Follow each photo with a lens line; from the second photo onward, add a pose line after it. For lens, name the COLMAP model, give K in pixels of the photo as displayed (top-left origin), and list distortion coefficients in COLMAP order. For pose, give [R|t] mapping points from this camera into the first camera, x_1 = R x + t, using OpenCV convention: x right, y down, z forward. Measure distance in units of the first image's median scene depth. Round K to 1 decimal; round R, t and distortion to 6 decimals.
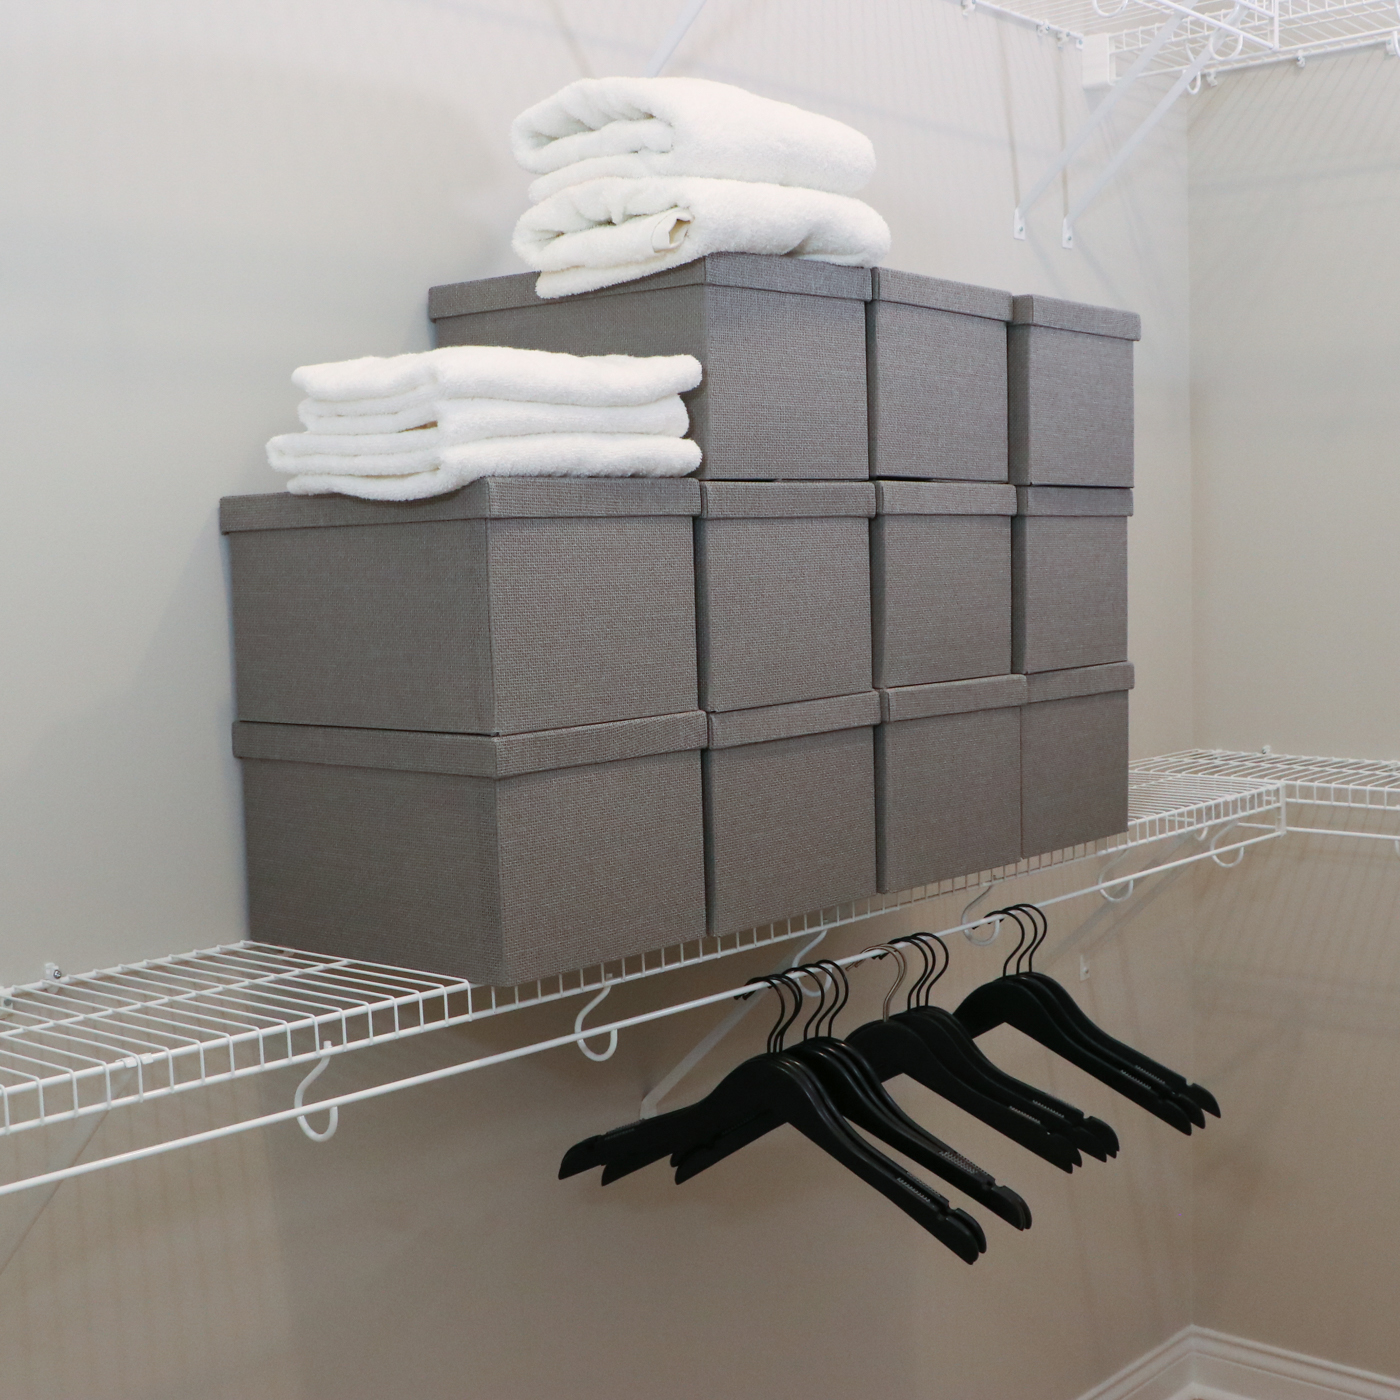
lens RADIAL K [[2072.2, 0, 699.1], [0, 2072.2, 697.5], [0, 0, 1]] dist [-0.210723, 0.000000]
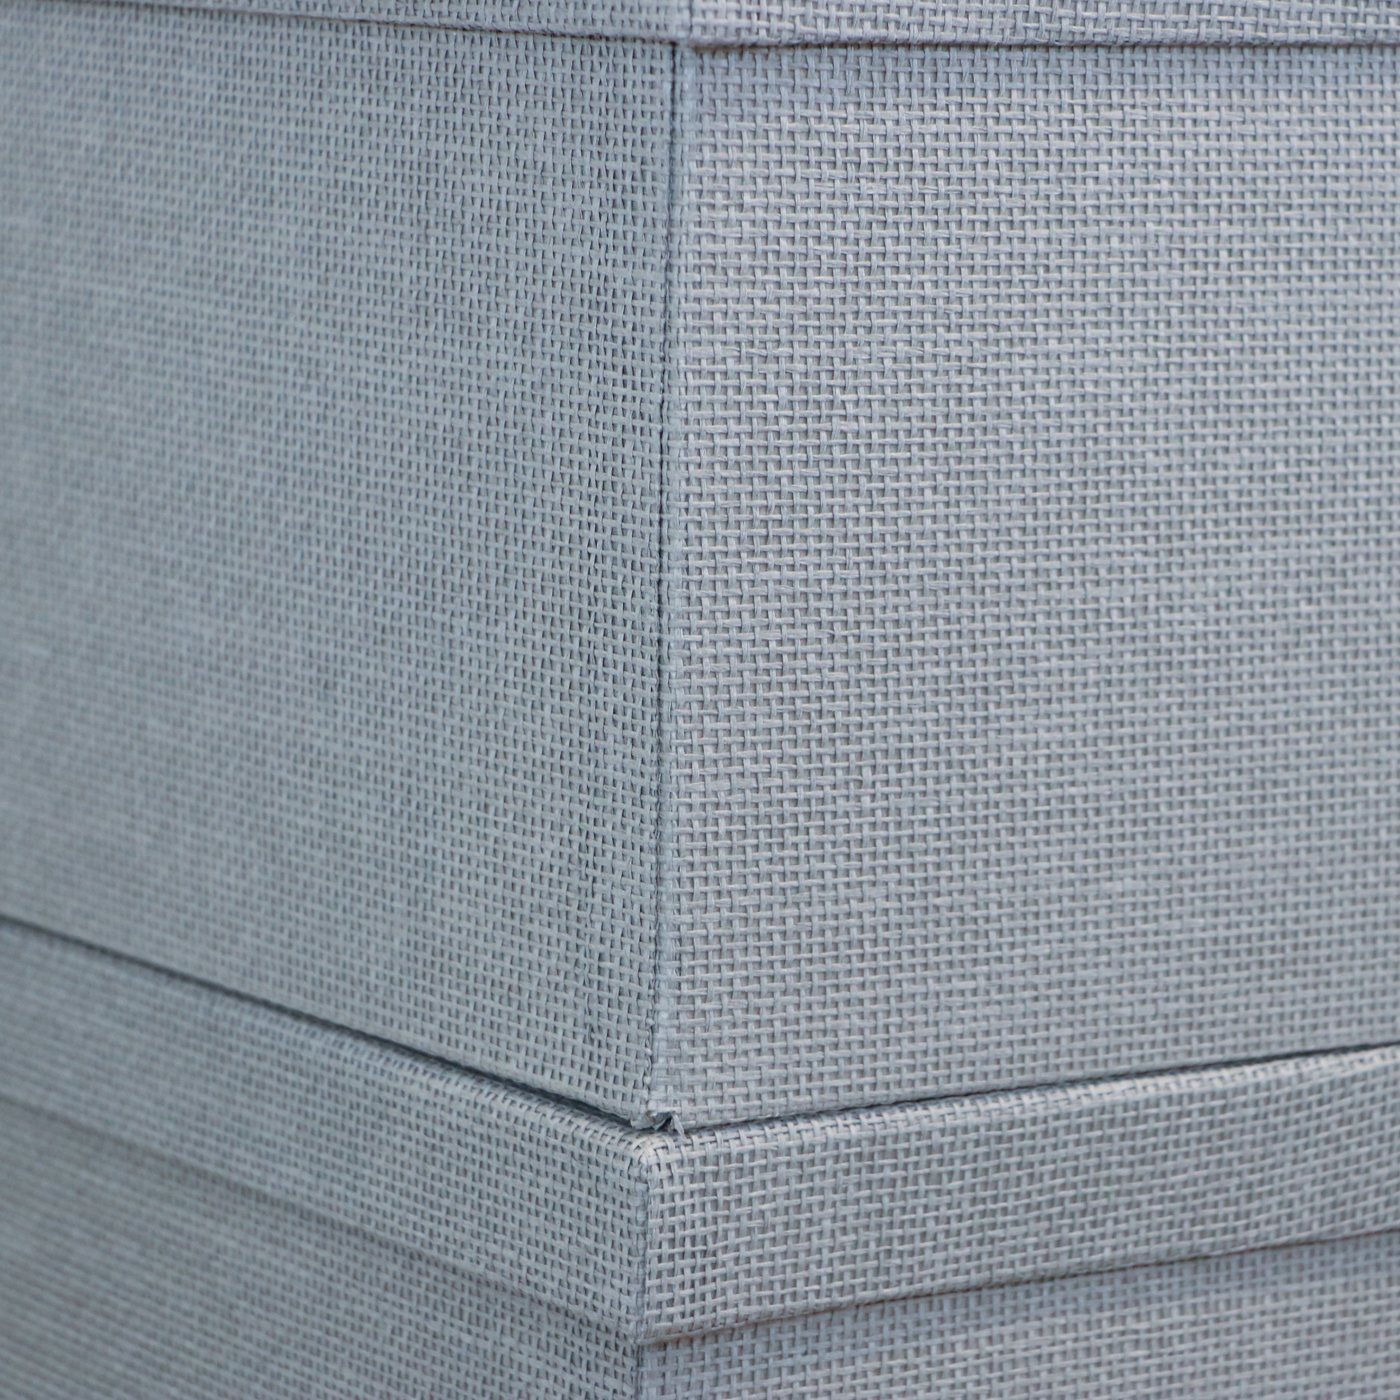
lens RADIAL K [[5906.3, 0, 700.0], [0, 5906.3, 699.9], [0, 0, 1]] dist [0.266060, 0.000000]
pose [[0.967691, 0.090998, -0.235144, 0.036947], [-0.074194, 0.994081, 0.079364, -0.068252], [0.240975, -0.059354, 0.968715, 0.441608]]
